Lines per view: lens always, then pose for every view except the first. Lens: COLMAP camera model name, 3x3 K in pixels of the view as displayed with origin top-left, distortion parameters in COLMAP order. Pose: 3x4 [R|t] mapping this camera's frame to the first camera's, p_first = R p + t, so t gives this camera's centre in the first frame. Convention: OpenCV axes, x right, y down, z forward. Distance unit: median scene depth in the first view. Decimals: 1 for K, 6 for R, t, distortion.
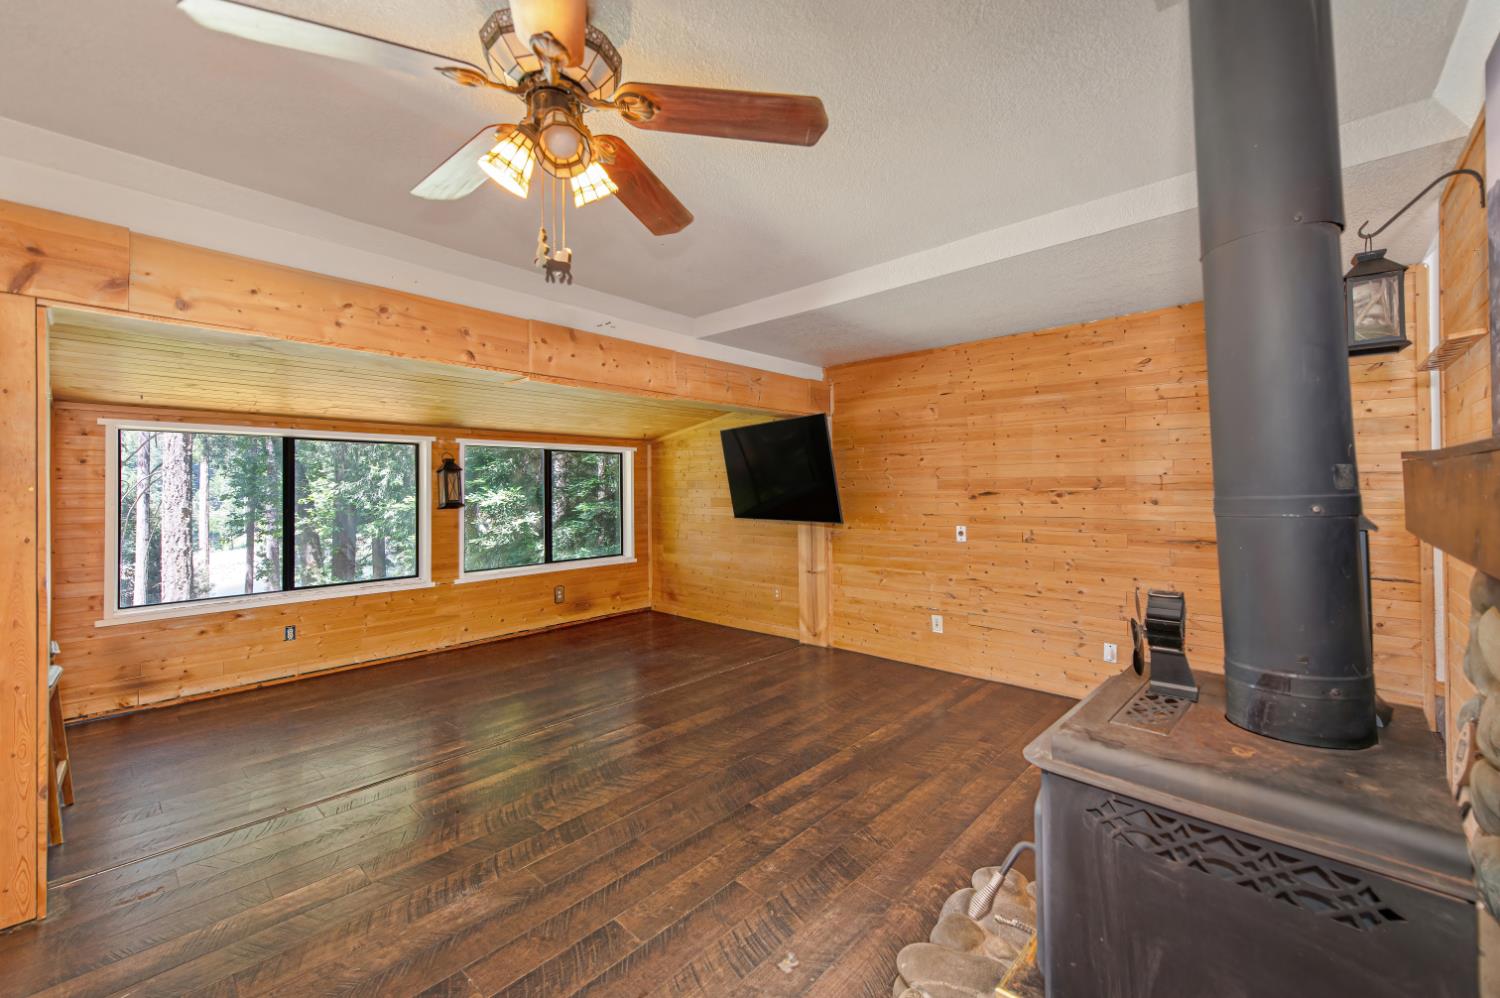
lens RADIAL K [[598.3, 0, 749.1], [0, 598.3, 484.3], [0, 0, 1]] dist [0.015986, 0.000112]
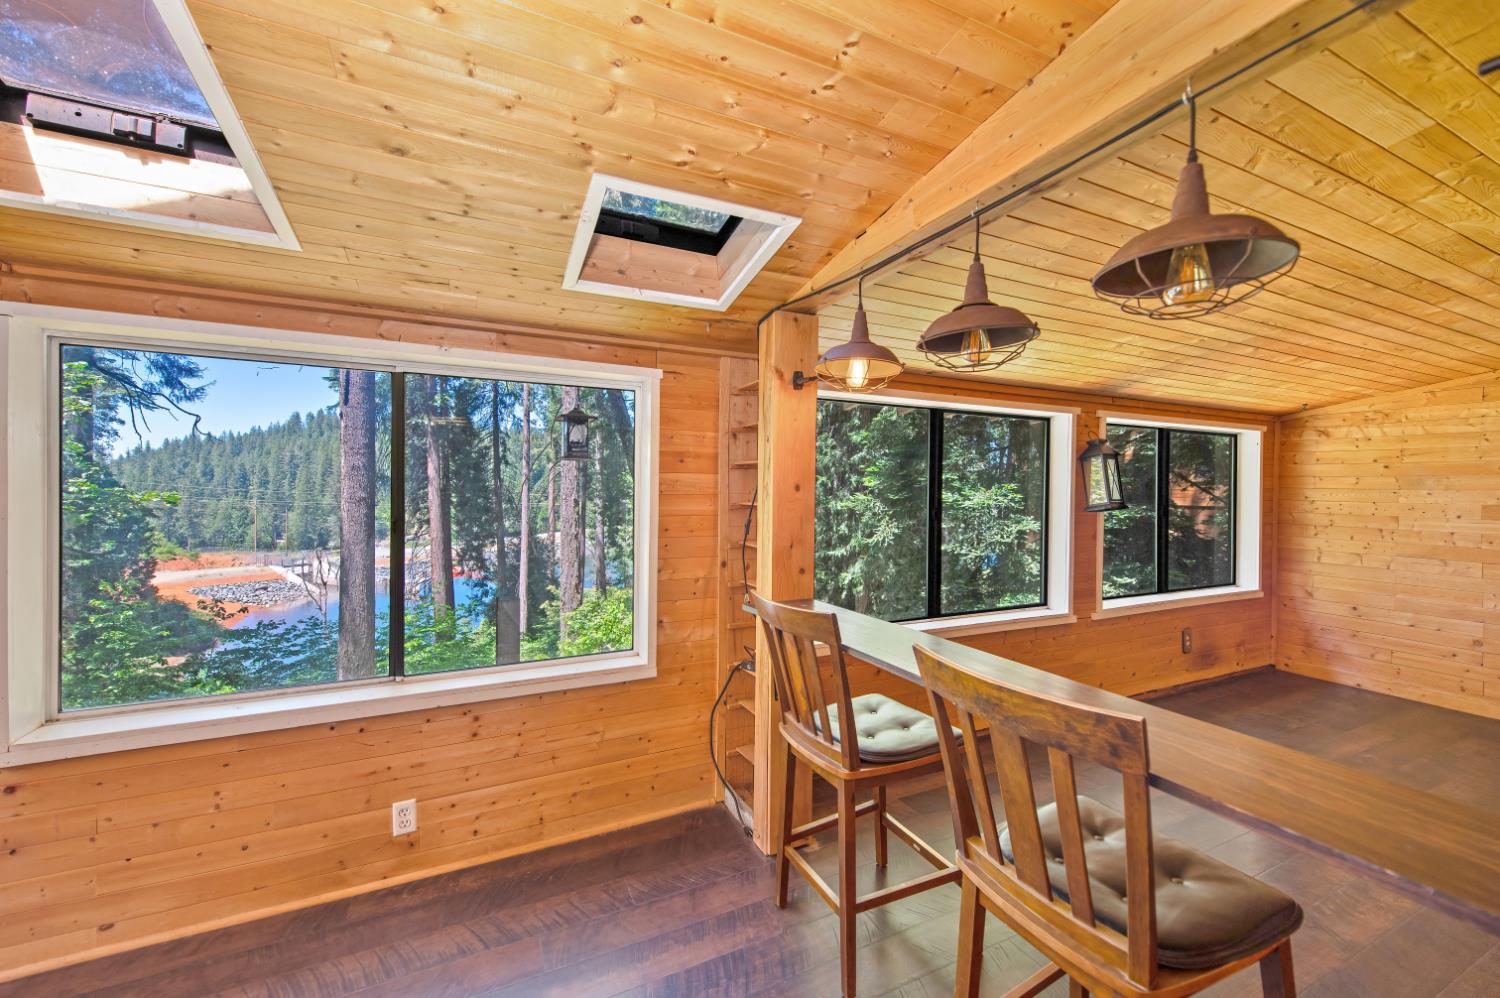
lens RADIAL K [[585.6, 0, 743.3], [0, 585.6, 493.1], [0, 0, 1]] dist [0.011726, -0.000604]
pose [[0.925548, 0.019166, -0.378145, -0.750910], [-0.013826, 0.999763, 0.016832, 0.016495], [0.378377, -0.010351, 0.925594, 0.264646]]
